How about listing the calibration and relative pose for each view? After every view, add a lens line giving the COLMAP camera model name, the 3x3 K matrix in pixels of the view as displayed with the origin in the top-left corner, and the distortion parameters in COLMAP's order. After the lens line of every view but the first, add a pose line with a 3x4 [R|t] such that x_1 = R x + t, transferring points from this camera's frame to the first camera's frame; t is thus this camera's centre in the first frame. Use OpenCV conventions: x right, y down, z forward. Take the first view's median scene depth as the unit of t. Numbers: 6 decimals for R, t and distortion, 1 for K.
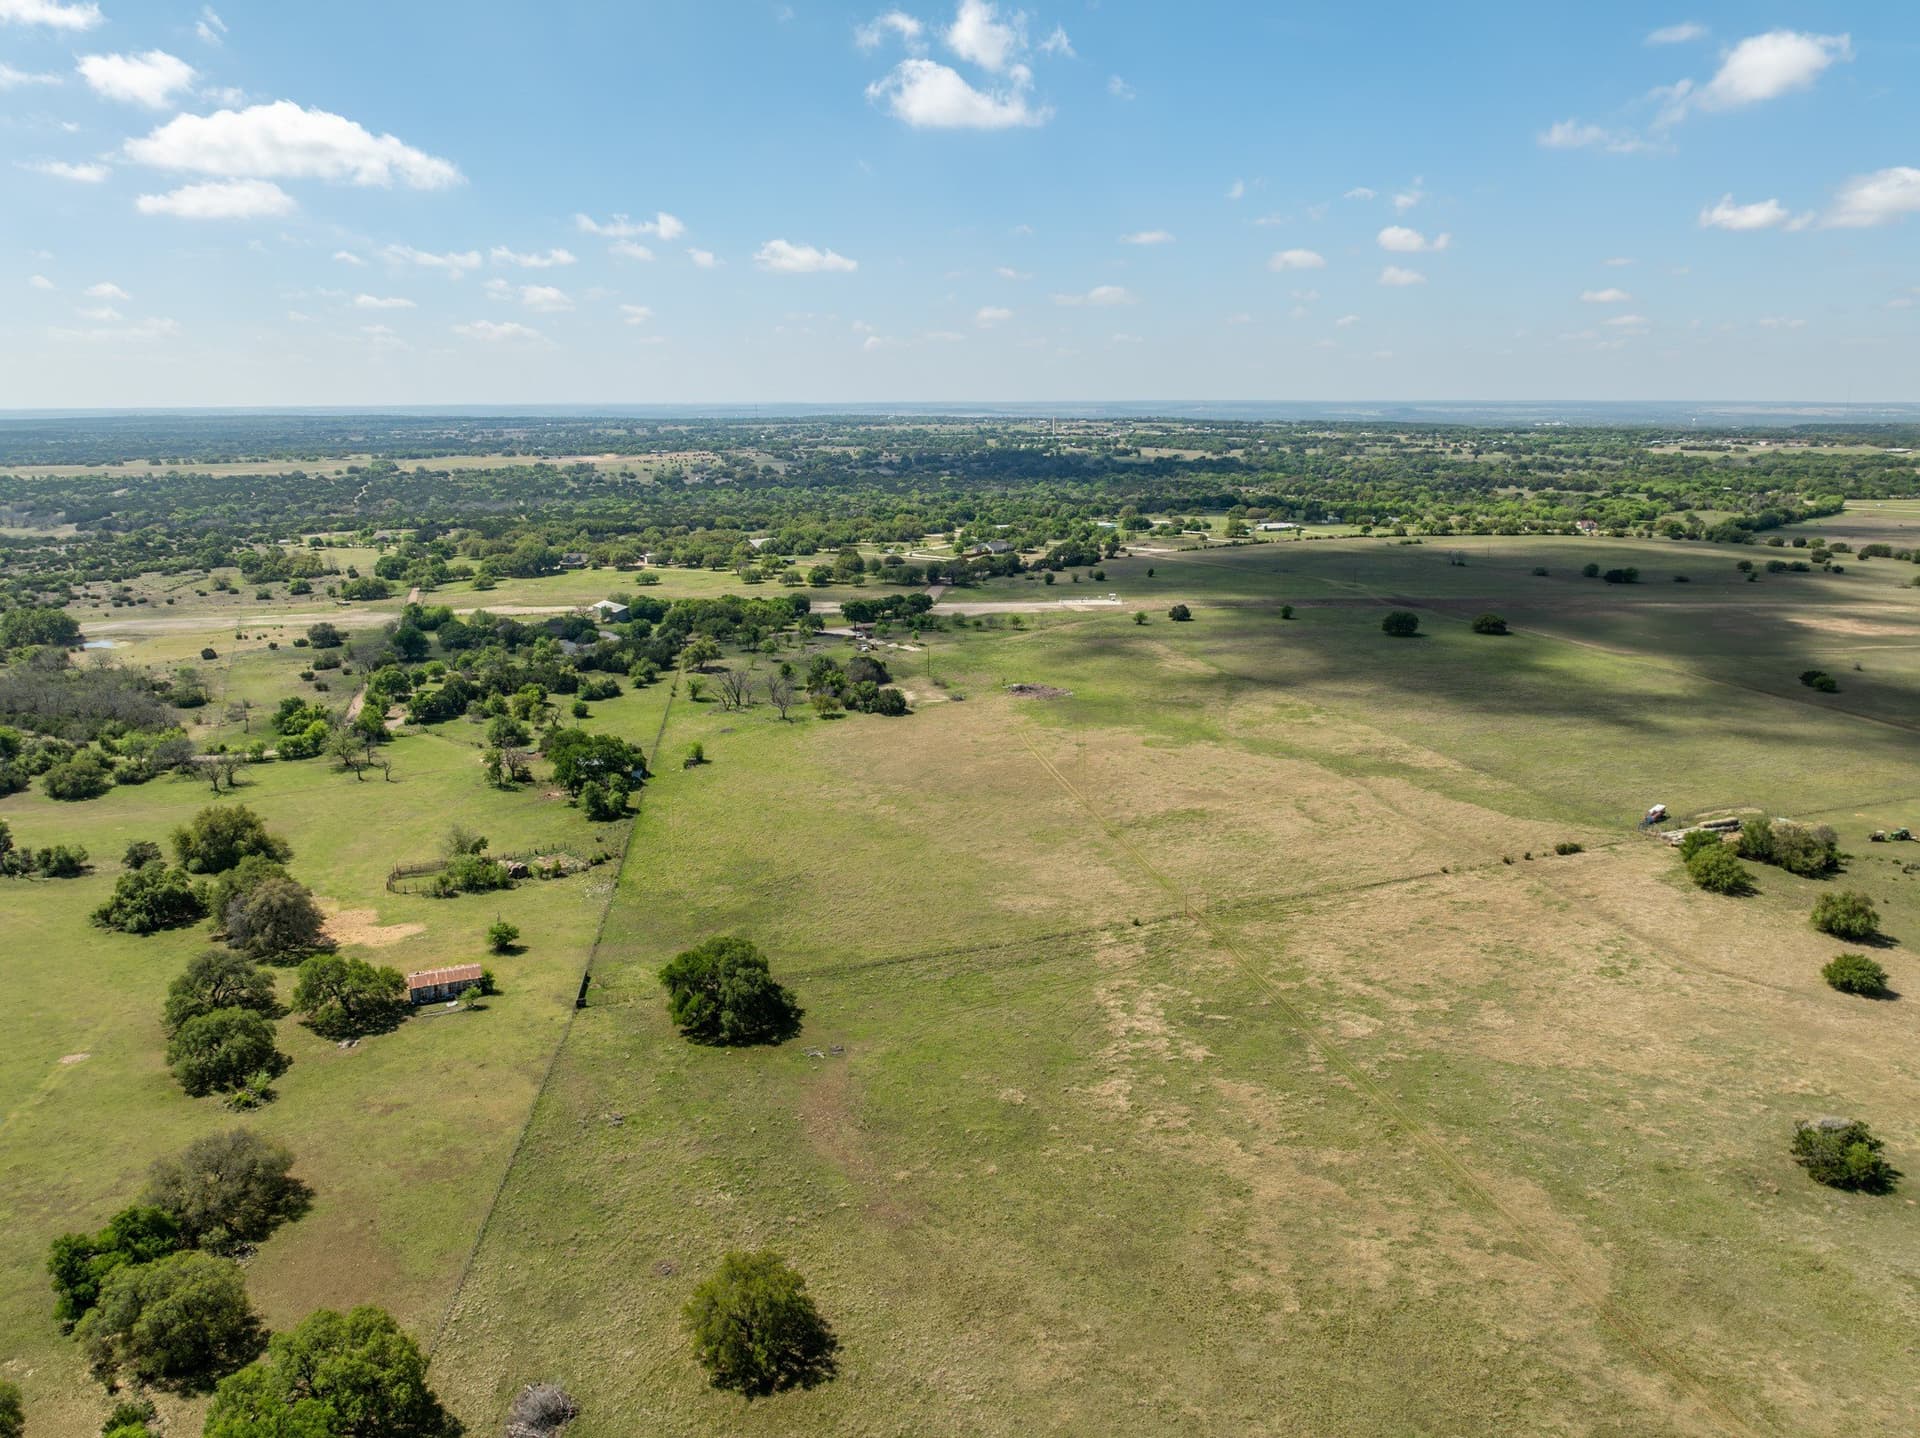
lens RADIAL K [[1358.1, 0, 949.2], [0, 1358.1, 730.8], [0, 0, 1]] dist [-0.031888, 0.019469]
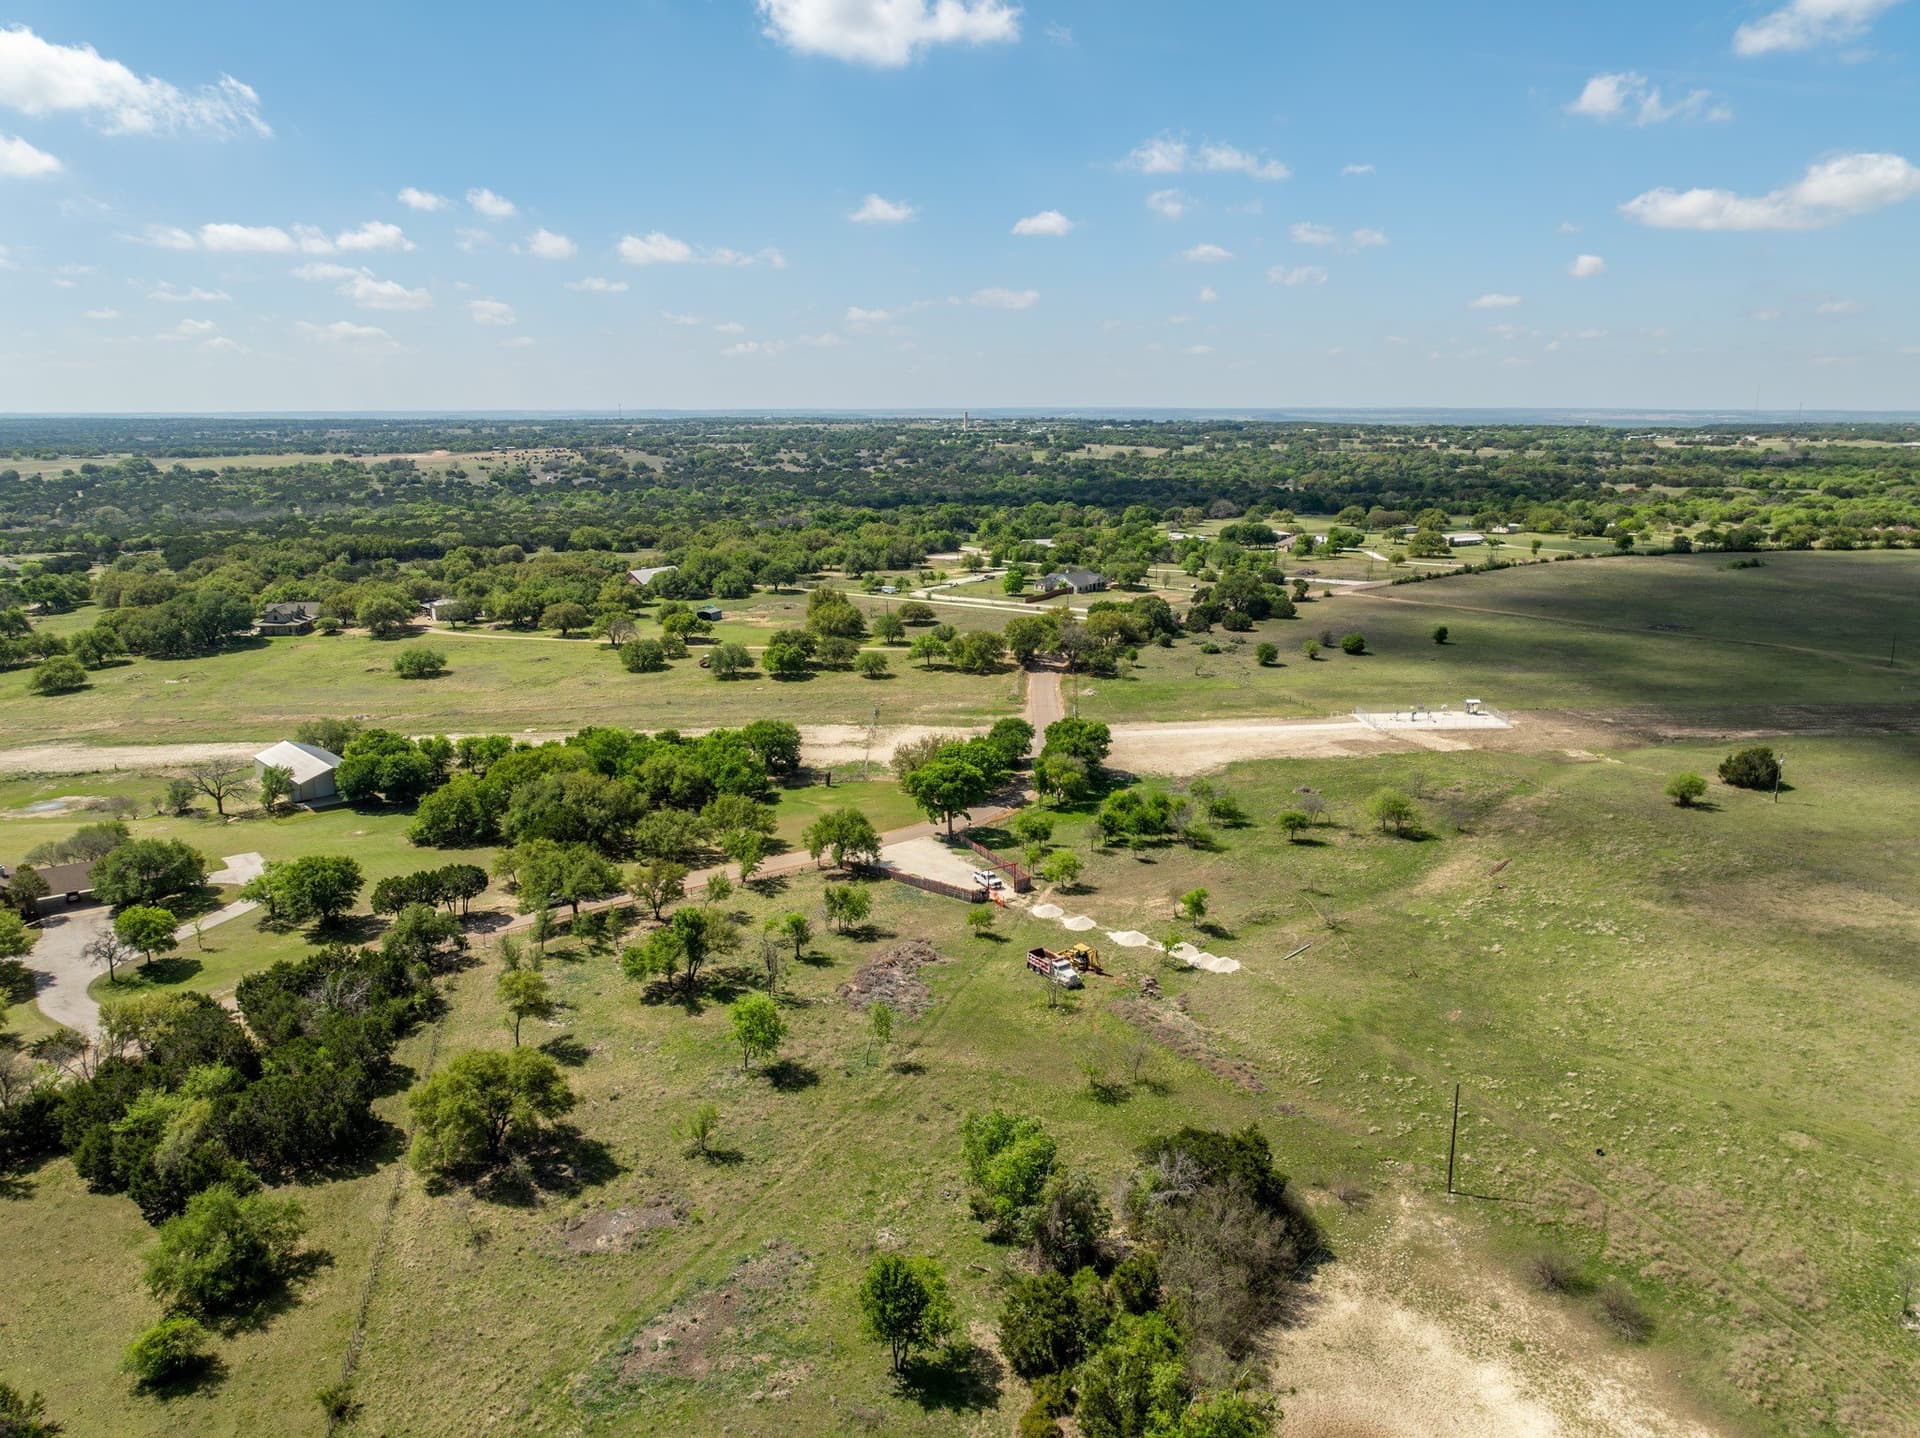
lens RADIAL K [[1358.1, 0, 962.6], [0, 1358.1, 716.6], [0, 0, 1]] dist [-0.031888, 0.019469]
pose [[0.994377, -0.021654, 0.103664, -0.062918], [0.023228, 0.999632, -0.013997, -0.062479], [-0.103322, 0.016327, 0.994514, 0.385777]]
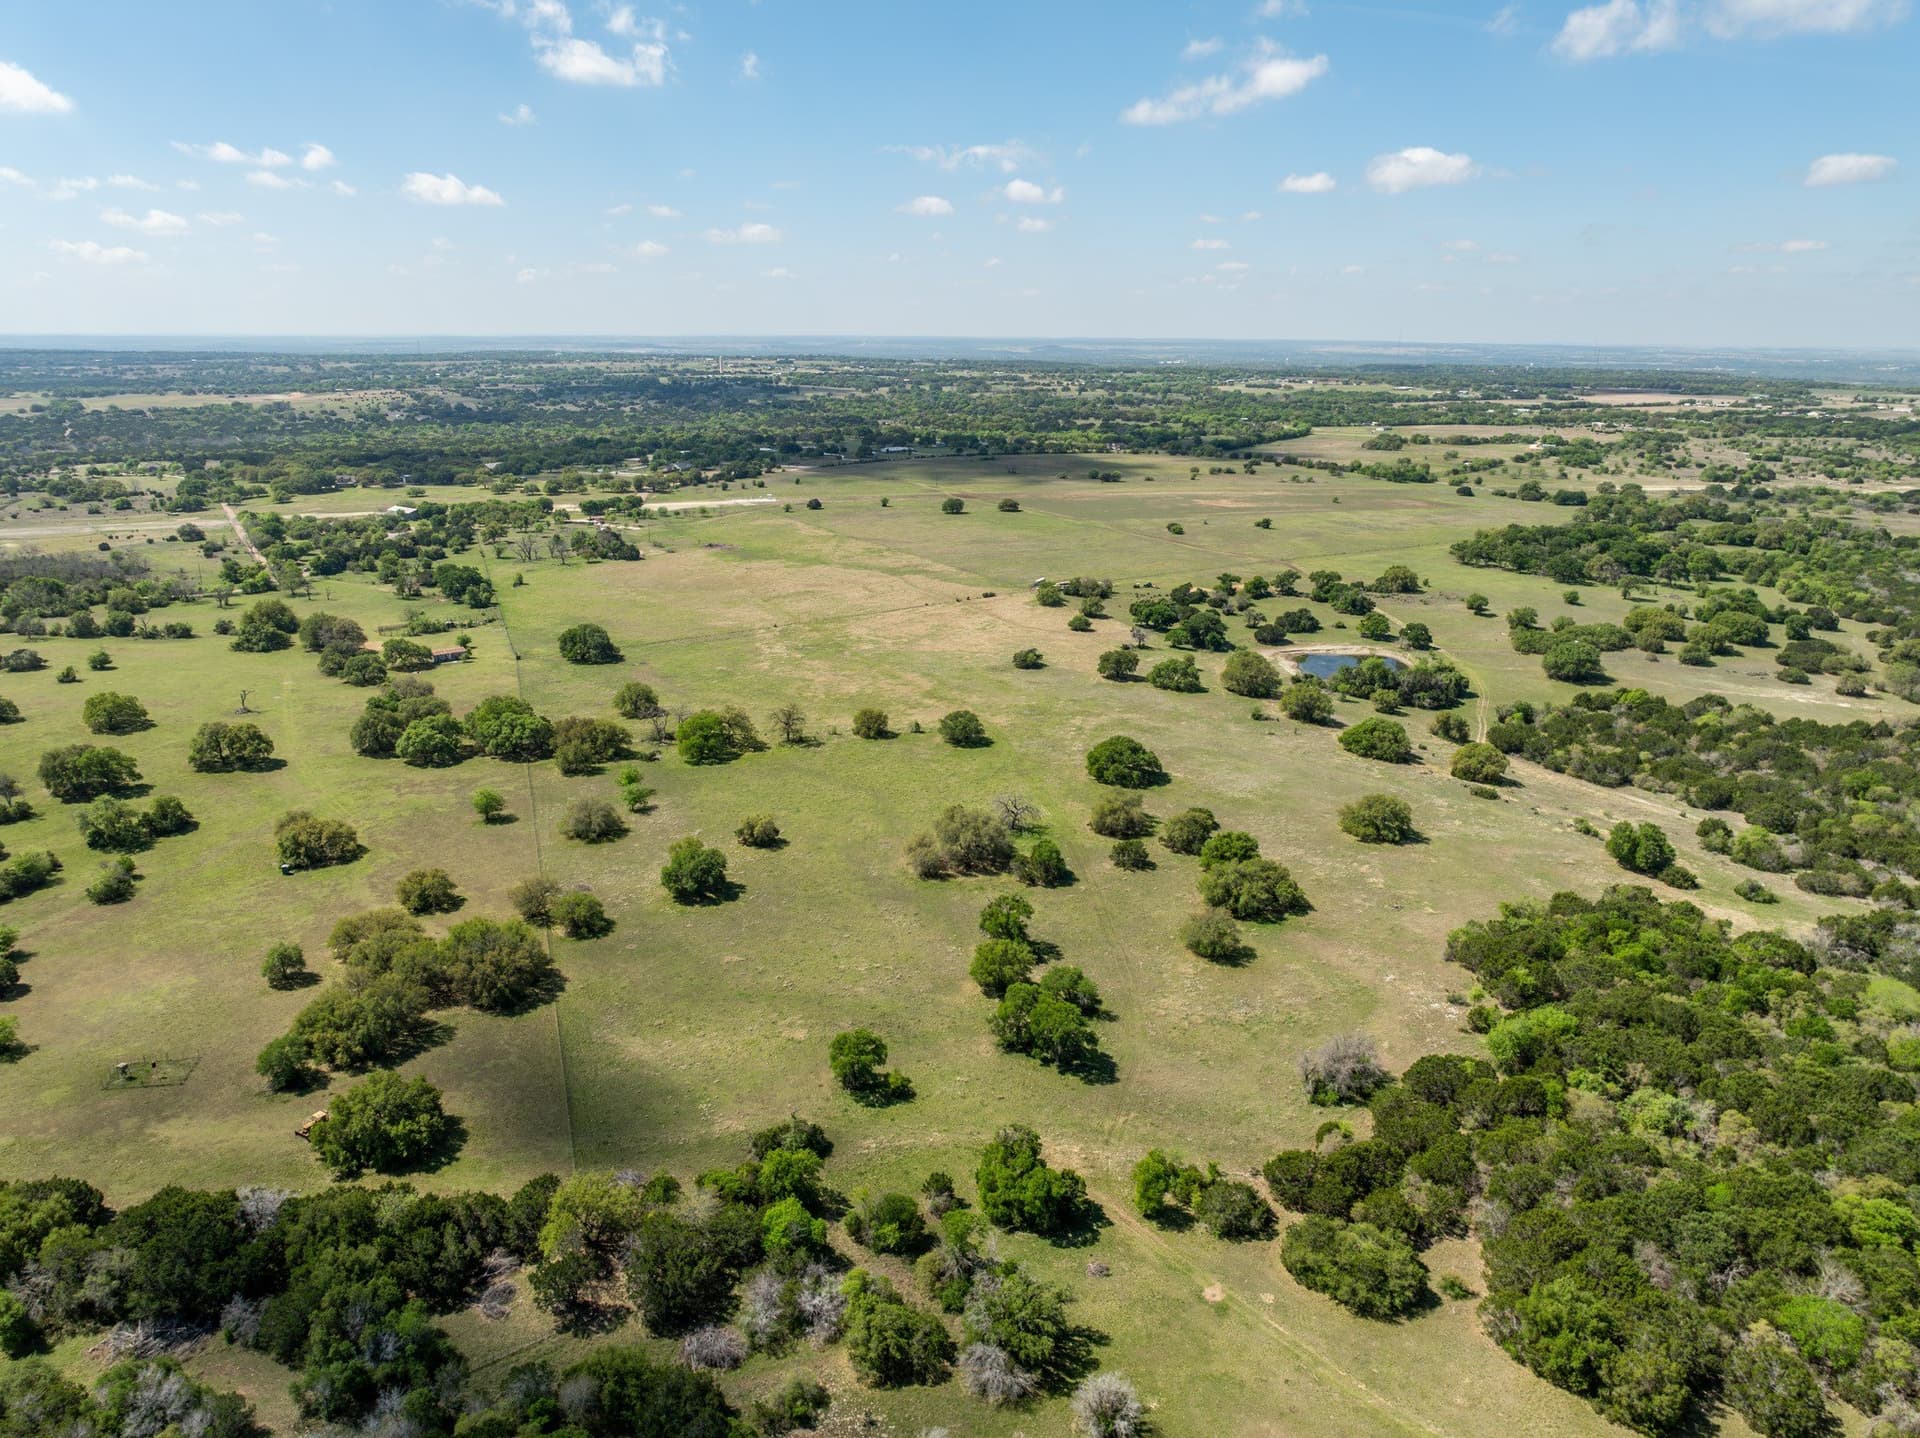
lens RADIAL K [[1358.1, 0, 915.3], [0, 1358.1, 725.5], [0, 0, 1]] dist [-0.031888, 0.019469]
pose [[0.977293, -0.050172, 0.205869, -0.024010], [0.041439, 0.998058, 0.046518, 0.054812], [-0.207803, -0.036931, 0.977473, -0.292620]]
